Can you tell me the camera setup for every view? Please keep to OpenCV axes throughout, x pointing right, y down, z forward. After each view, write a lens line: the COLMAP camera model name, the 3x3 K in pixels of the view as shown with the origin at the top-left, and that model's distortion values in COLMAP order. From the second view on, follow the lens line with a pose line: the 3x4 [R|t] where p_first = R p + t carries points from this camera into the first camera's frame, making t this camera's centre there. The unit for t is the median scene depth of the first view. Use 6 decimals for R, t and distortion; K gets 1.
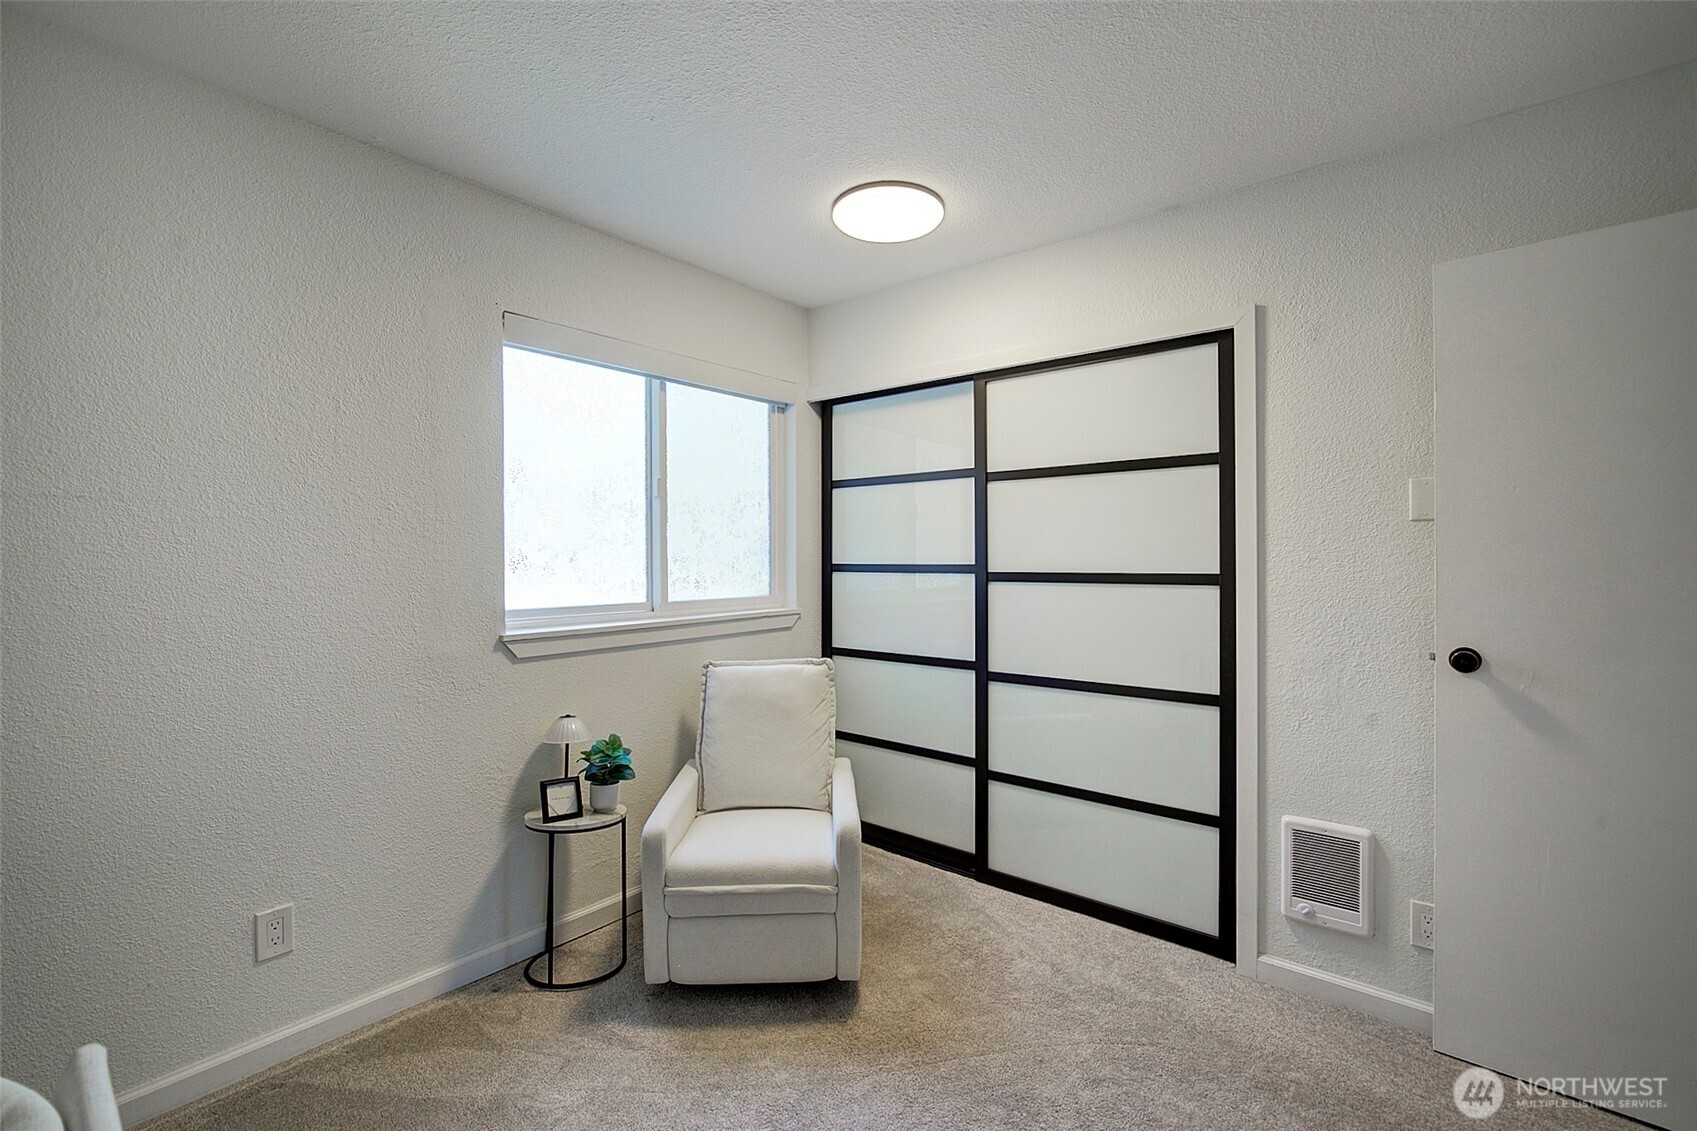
lens RADIAL K [[744.2, 0, 845.6], [0, 744.2, 566.3], [0, 0, 1]] dist [-0.010583, 0.000413]
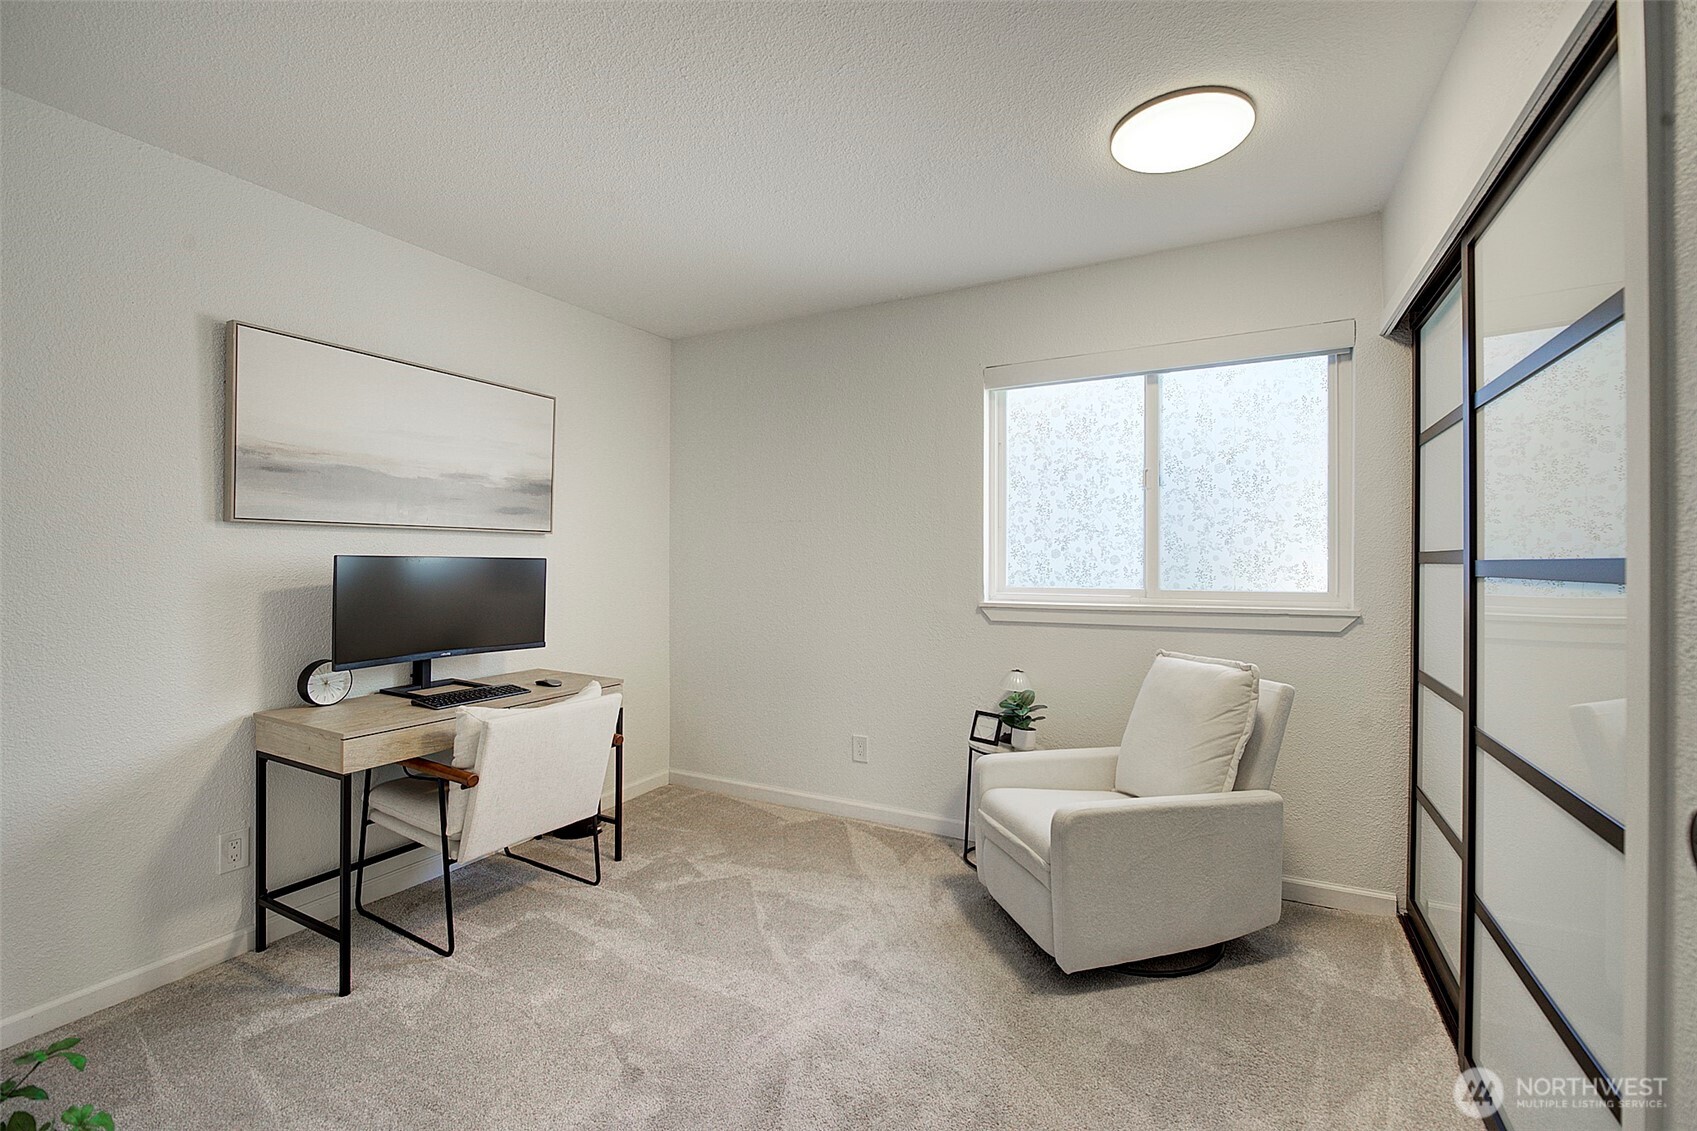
lens RADIAL K [[744.2, 0, 845.6], [0, 744.2, 566.3], [0, 0, 1]] dist [-0.010583, 0.000413]
pose [[0.168114, -0.003446, -0.985761, 0.848112], [-0.021410, 0.999745, -0.007146, 0.039728], [0.985535, 0.022306, 0.167998, 0.501399]]
